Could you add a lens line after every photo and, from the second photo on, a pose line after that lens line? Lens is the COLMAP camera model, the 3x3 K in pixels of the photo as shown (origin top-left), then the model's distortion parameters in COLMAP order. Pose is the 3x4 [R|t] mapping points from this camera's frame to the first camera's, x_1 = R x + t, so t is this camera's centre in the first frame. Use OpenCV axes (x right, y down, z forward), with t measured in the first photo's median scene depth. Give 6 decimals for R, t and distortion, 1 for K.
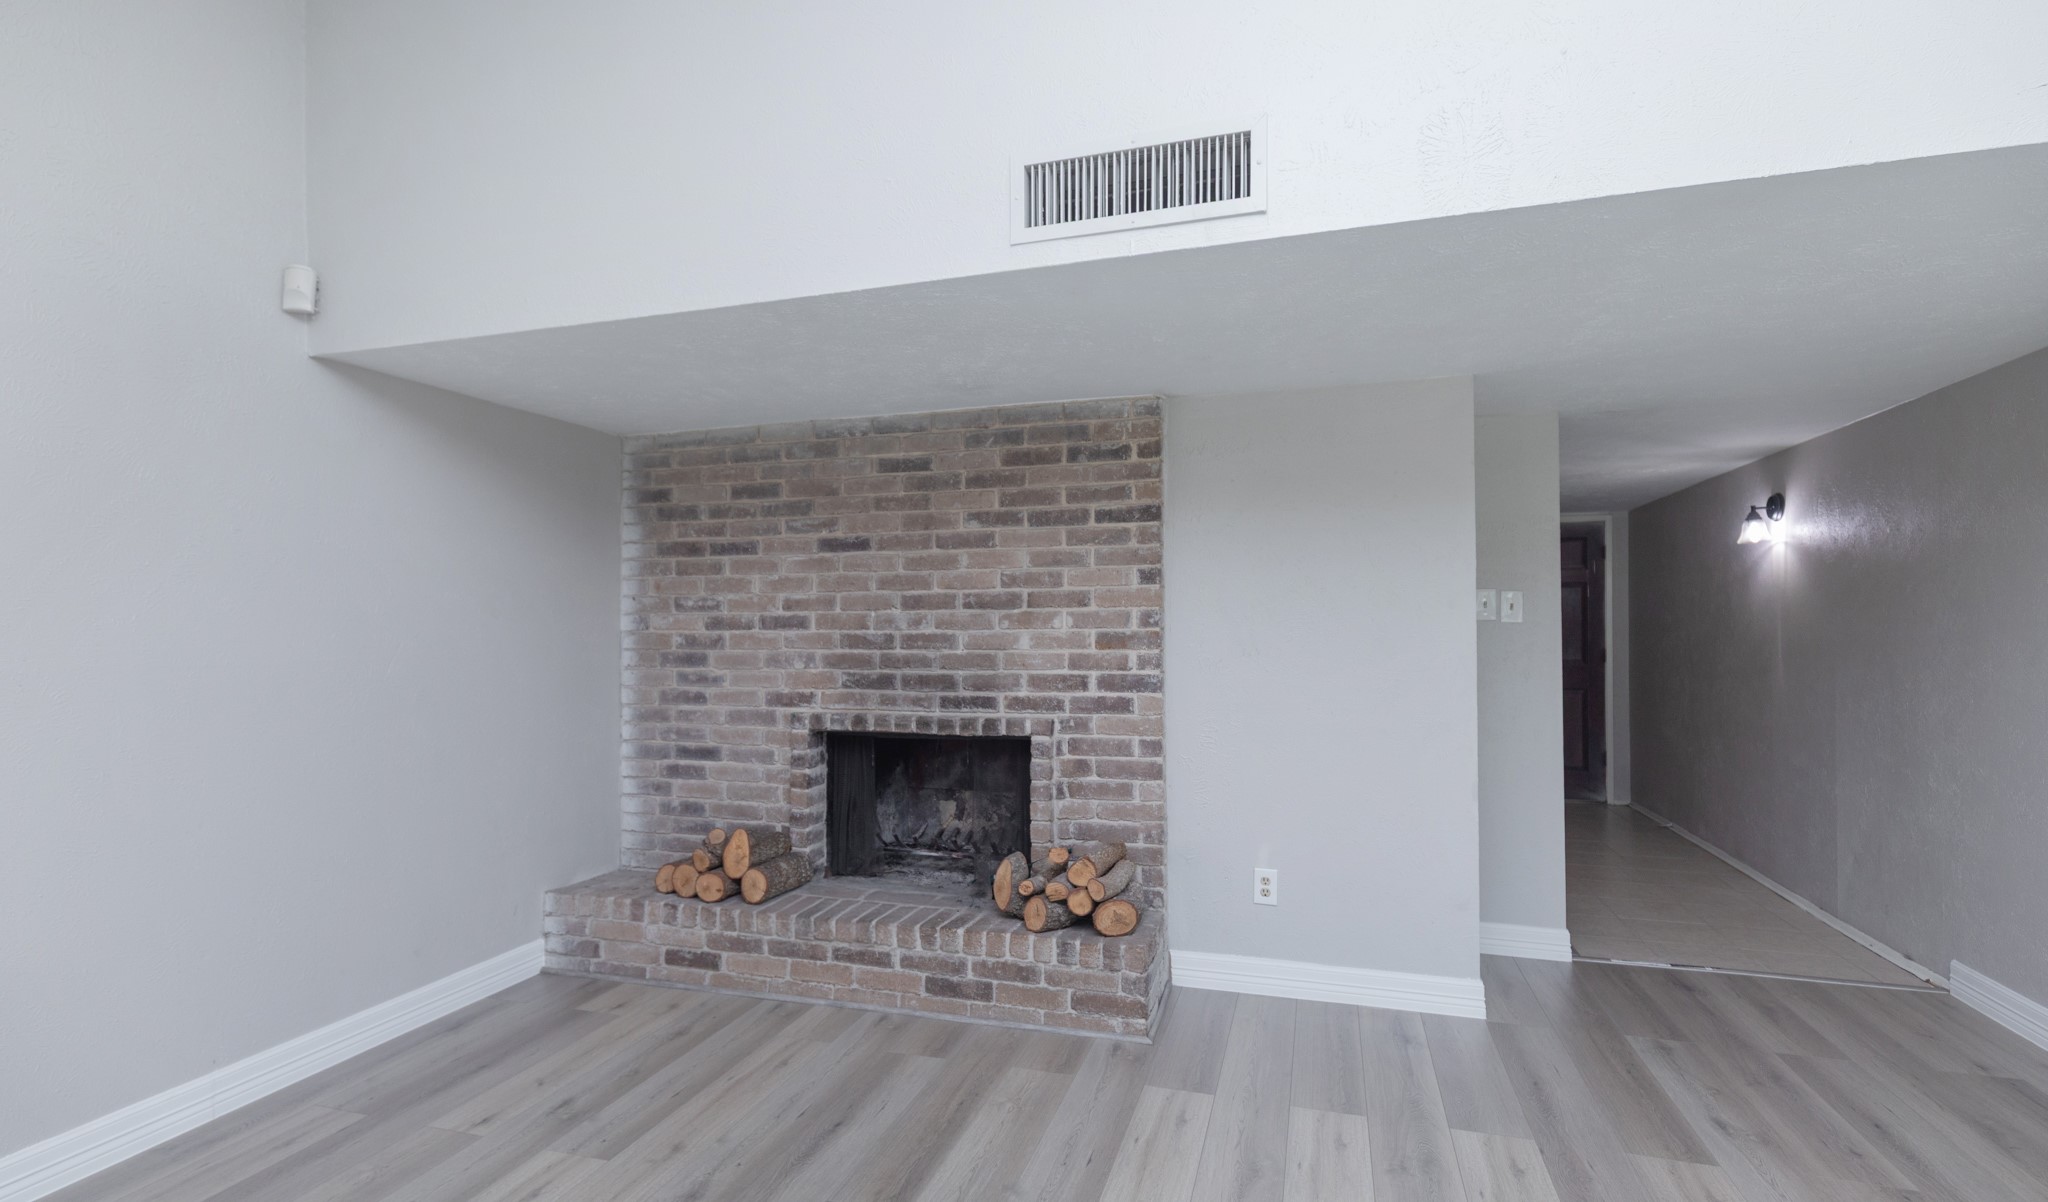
lens RADIAL K [[981.4, 0, 1010.7], [0, 981.4, 617.7], [0, 0, 1]] dist [0.011717, -0.000454]
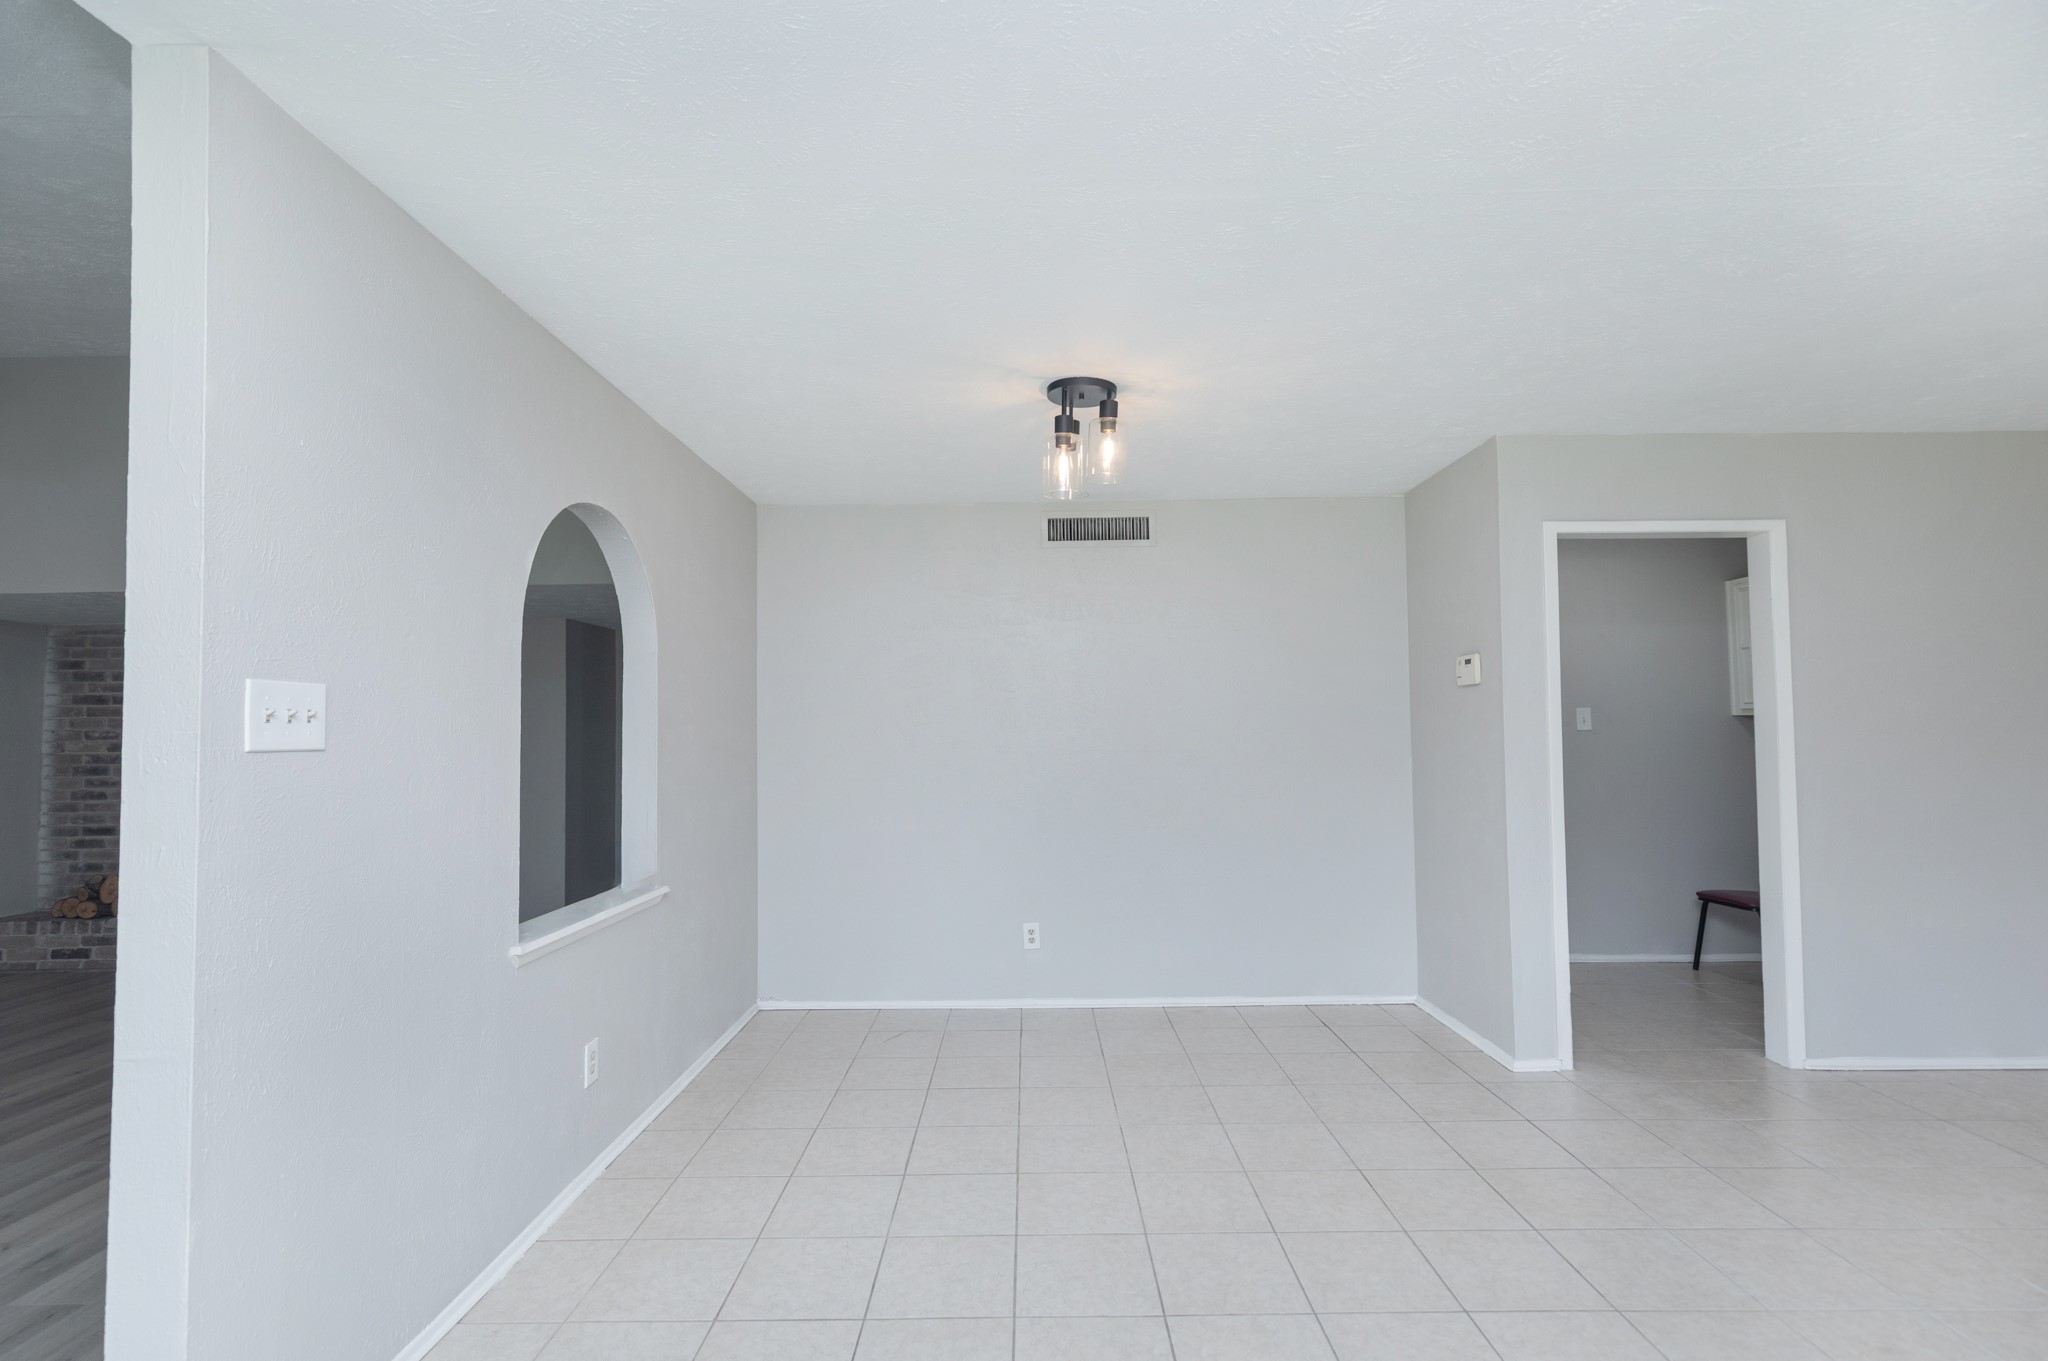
lens RADIAL K [[924.1, 0, 1029.9], [0, 924.1, 694.8], [0, 0, 1]] dist [0.019001, -0.003922]
pose [[0.952510, 0.005108, 0.304464, 0.662844], [0.006358, 0.999308, -0.036653, -0.014939], [-0.304441, 0.036848, 0.951818, -0.912741]]
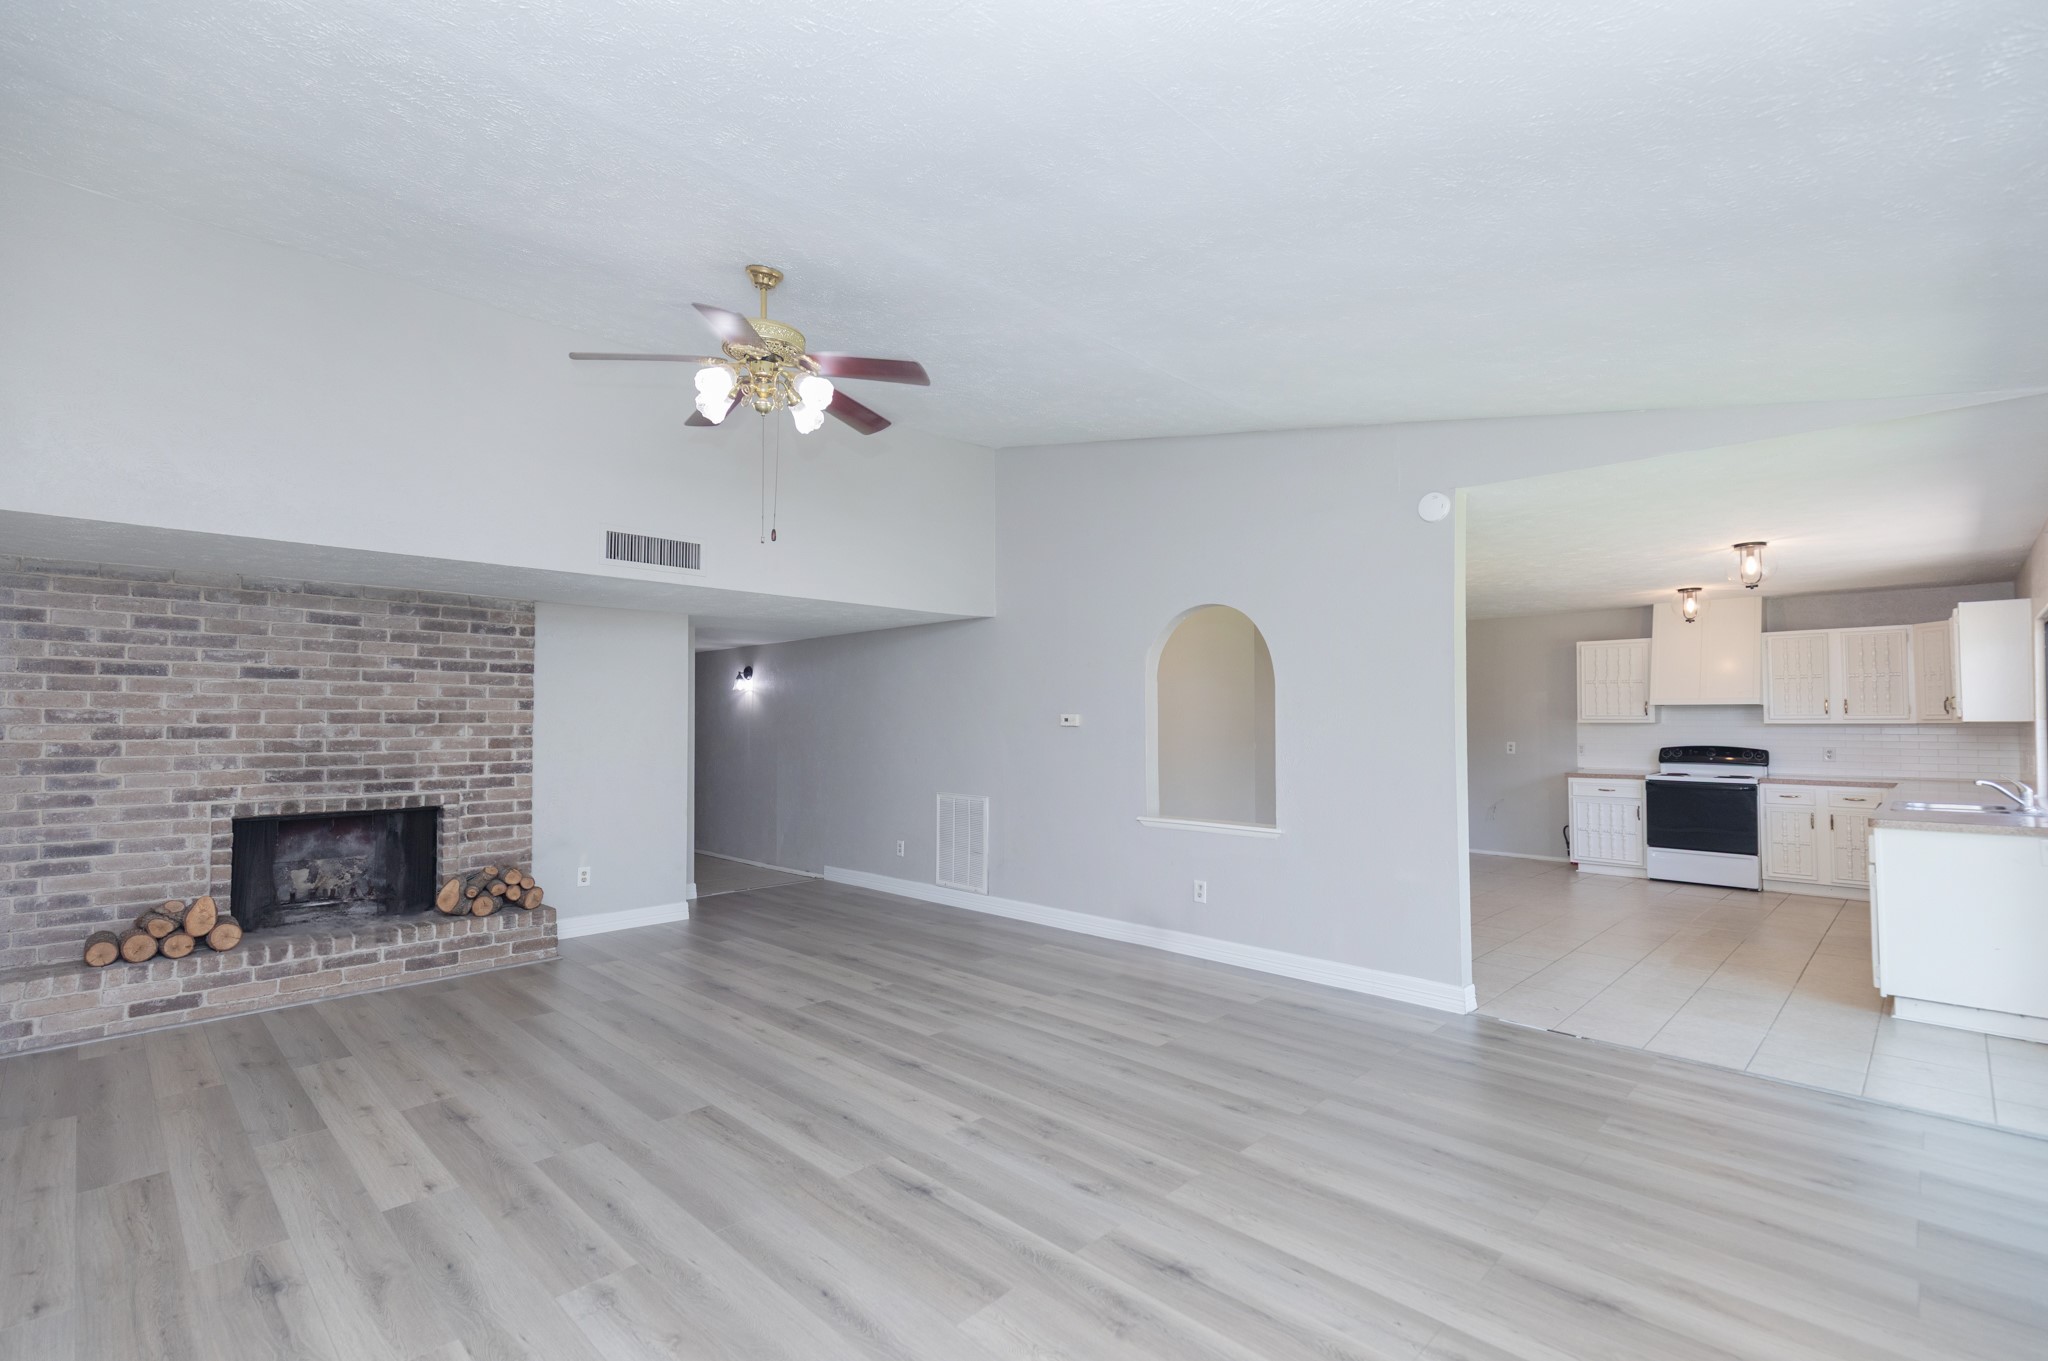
lens RADIAL K [[924.1, 0, 1029.8], [0, 924.1, 701.2], [0, 0, 1]] dist [0.019001, -0.003922]
pose [[0.447310, 0.026438, 0.893988, -0.832425], [-0.009790, 0.999648, -0.024664, -0.016297], [-0.894326, 0.002280, 0.447411, -0.465459]]
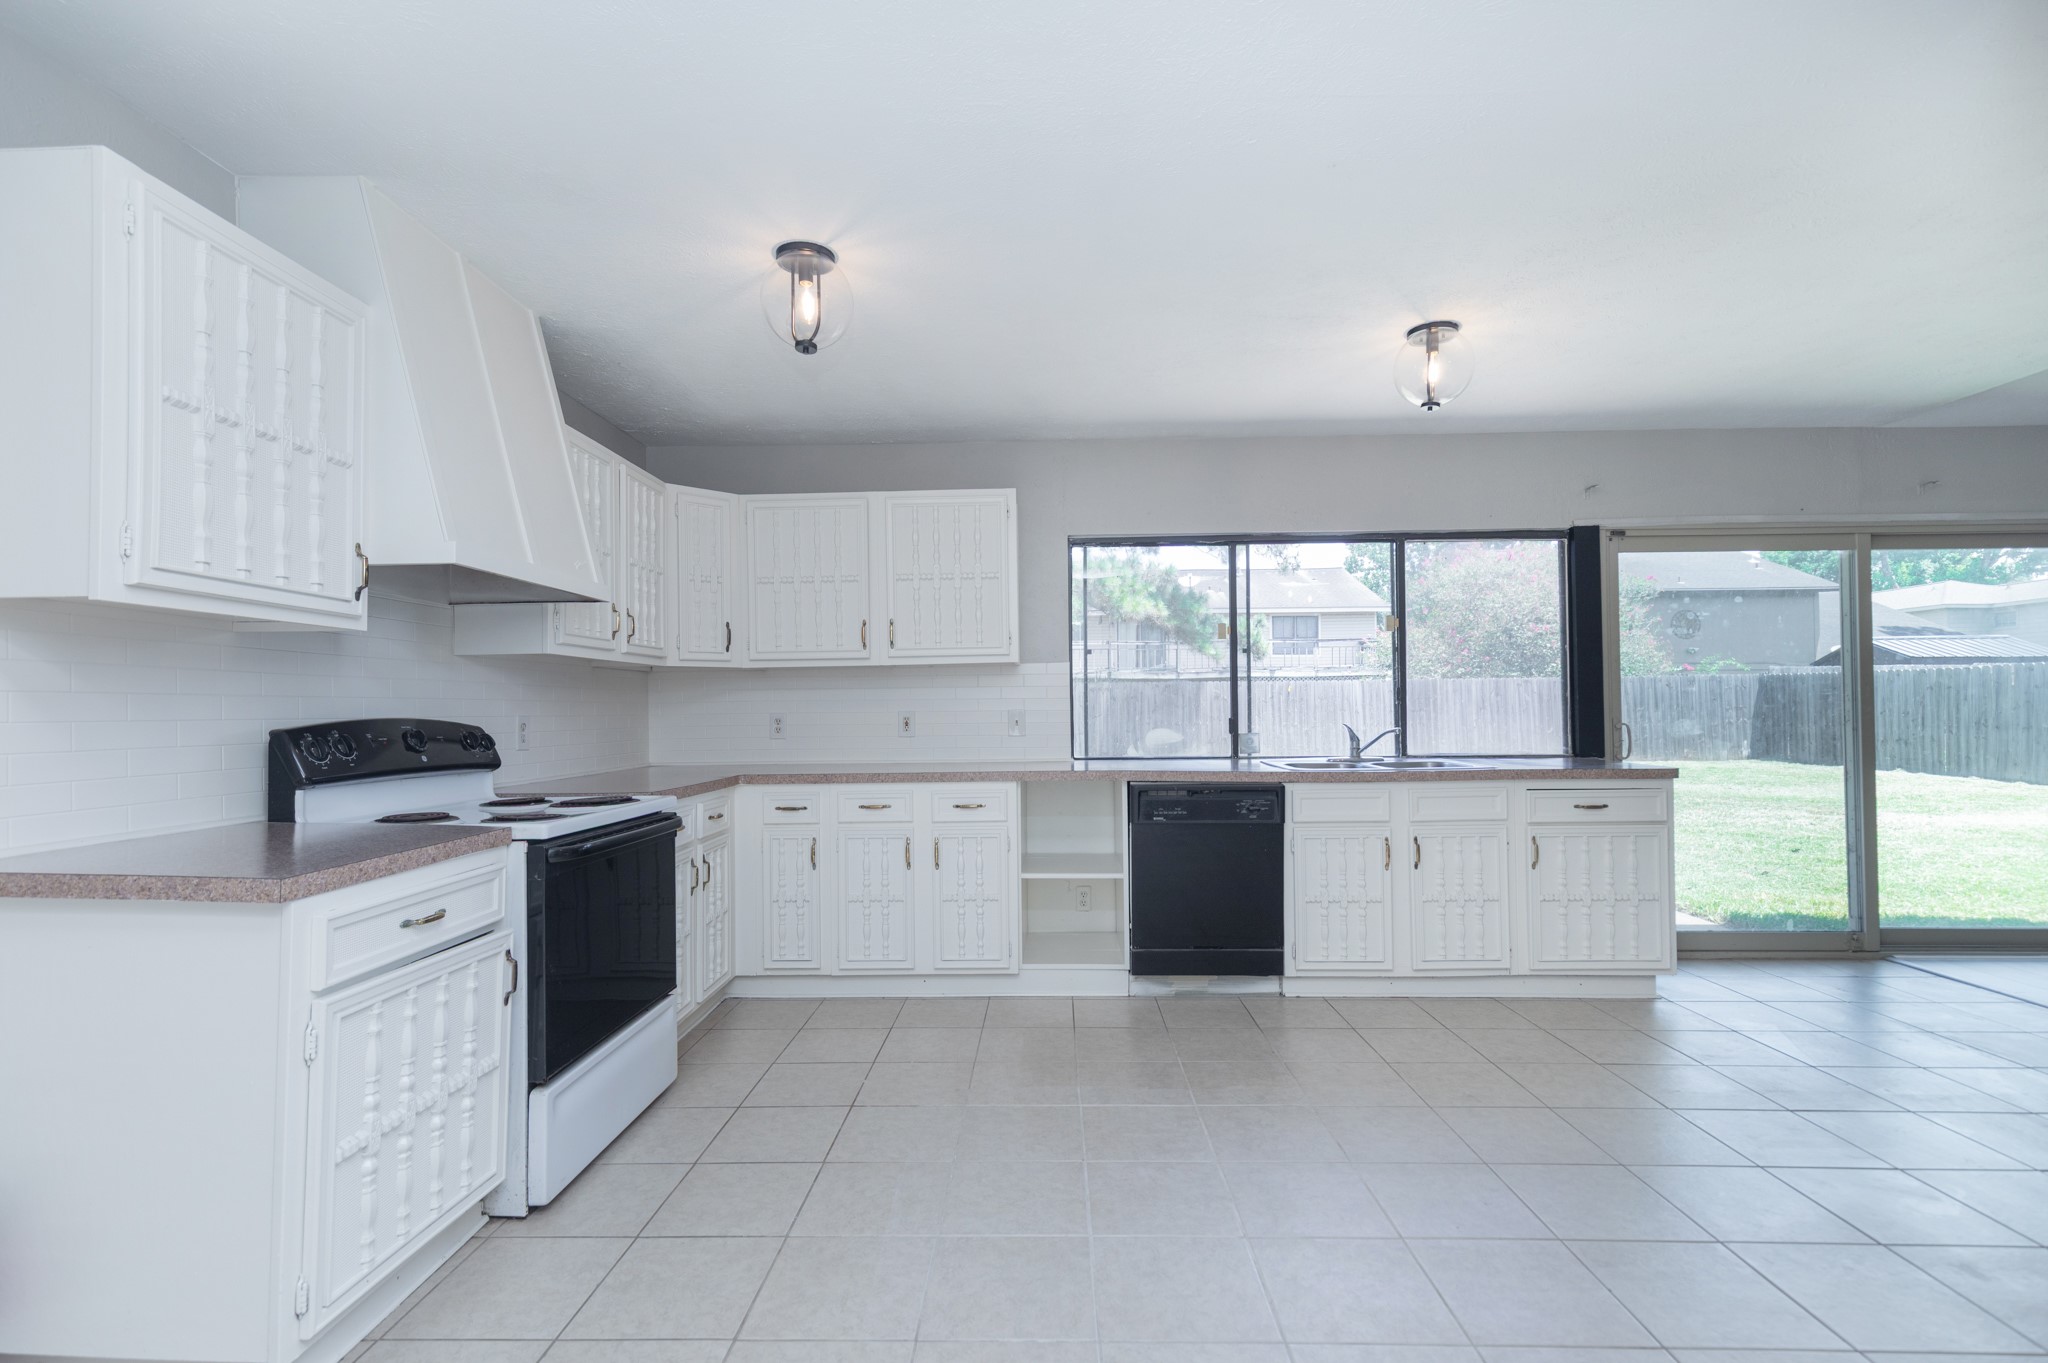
lens RADIAL K [[924.1, 0, 1027.5], [0, 924.1, 694.6], [0, 0, 1]] dist [0.019001, -0.003922]
pose [[-0.958705, 0.009378, -0.284249, 1.576793], [0.016431, 0.999613, -0.022441, 0.023198], [0.283928, -0.026184, -0.958488, -0.132021]]
